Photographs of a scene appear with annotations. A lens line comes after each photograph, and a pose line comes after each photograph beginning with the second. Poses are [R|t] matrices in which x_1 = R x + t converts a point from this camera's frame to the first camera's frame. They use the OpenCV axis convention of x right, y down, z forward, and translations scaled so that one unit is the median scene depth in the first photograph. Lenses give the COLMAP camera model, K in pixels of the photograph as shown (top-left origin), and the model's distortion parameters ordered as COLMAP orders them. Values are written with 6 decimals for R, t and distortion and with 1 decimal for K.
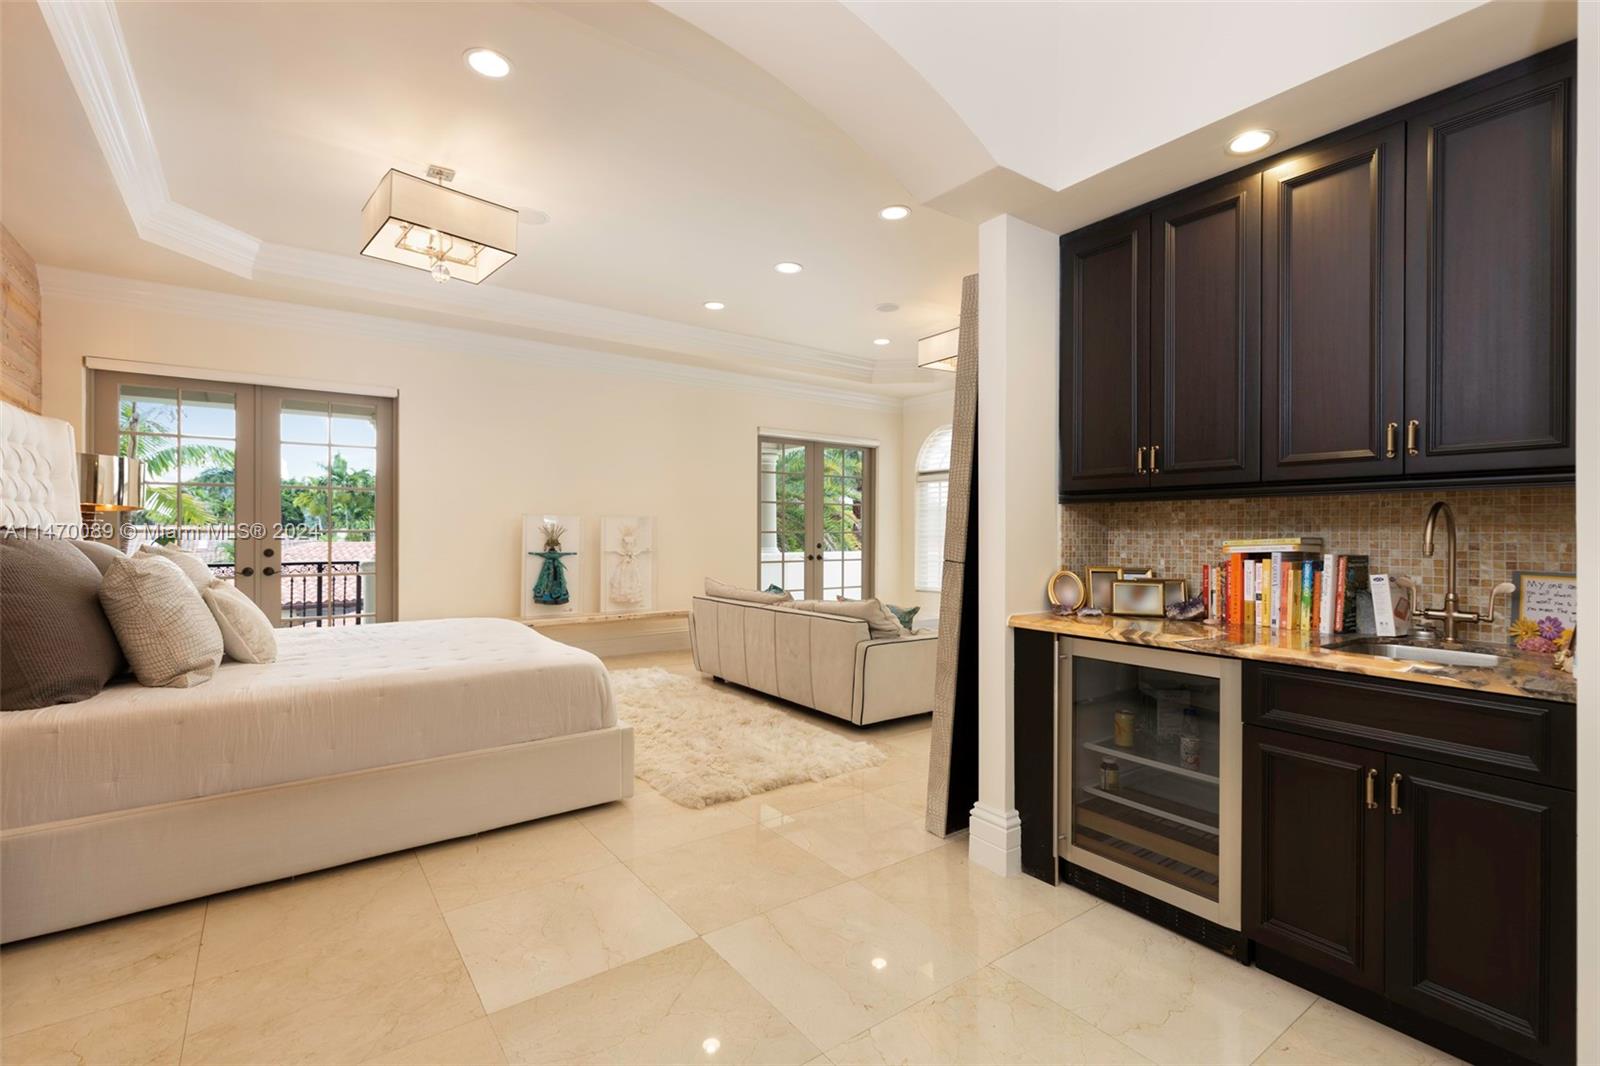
lens RADIAL K [[729.5, 0, 803.7], [0, 729.5, 530.2], [0, 0, 1]] dist [0.011551, -0.001165]
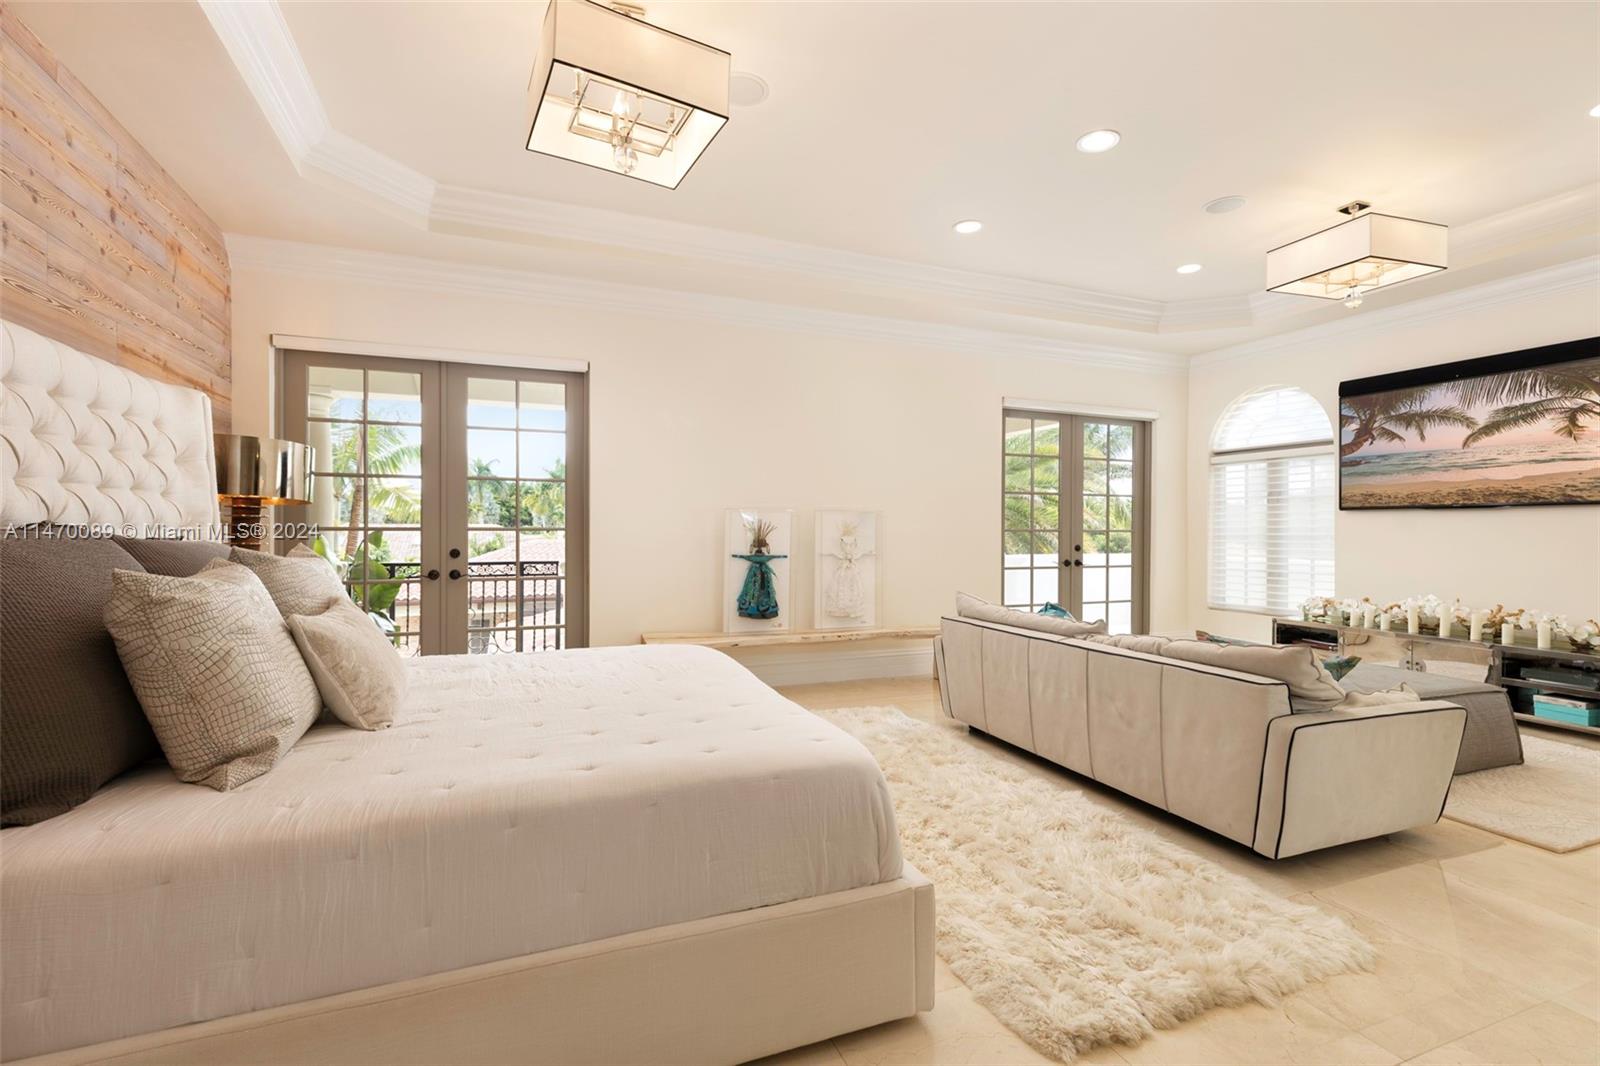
lens RADIAL K [[729.5, 0, 803.7], [0, 729.5, 530.2], [0, 0, 1]] dist [0.011551, -0.001165]
pose [[0.969926, 0.001286, -0.243397, -0.120616], [-0.000628, 0.999996, 0.002779, 0.000476], [0.243400, -0.002542, 0.969923, 0.272956]]
